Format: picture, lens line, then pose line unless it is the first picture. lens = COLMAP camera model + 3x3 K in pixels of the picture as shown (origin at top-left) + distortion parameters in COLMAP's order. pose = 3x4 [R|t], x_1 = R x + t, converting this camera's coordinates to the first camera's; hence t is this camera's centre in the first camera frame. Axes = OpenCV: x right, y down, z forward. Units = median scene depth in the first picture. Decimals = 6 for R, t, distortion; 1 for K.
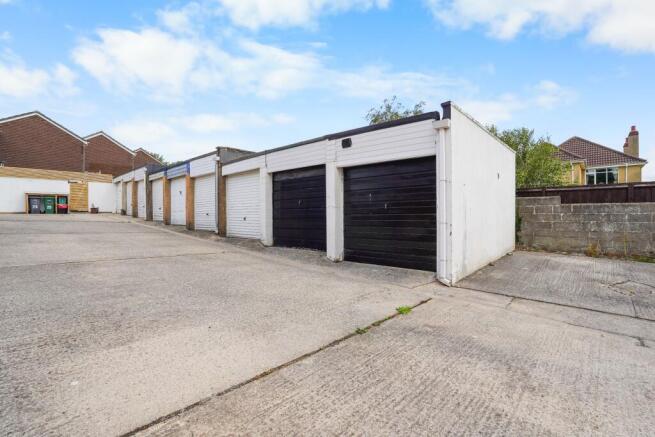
lens RADIAL K [[307.3, 0, 327.5], [0, 307.3, 218.5], [0, 0, 1]] dist [-0.070778, 0.024961]
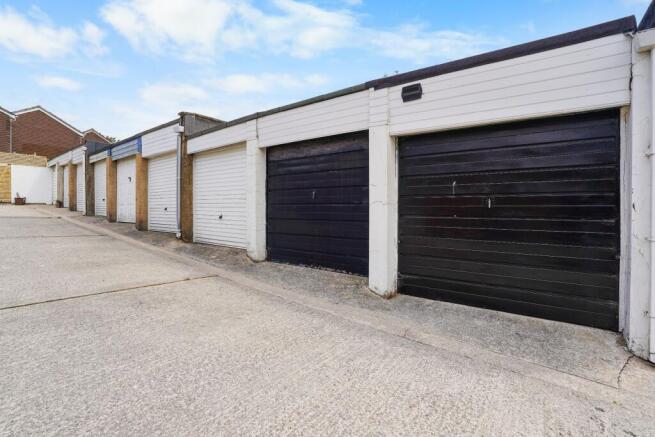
lens RADIAL K [[308.0, 0, 326.8], [0, 308.0, 214.0], [0, 0, 1]] dist [-0.072223, 0.029653]
pose [[0.995437, 0.009520, 0.094949, -0.137748], [-0.010252, 0.999921, 0.007231, -0.018869], [-0.094873, -0.008171, 0.995456, 0.413233]]
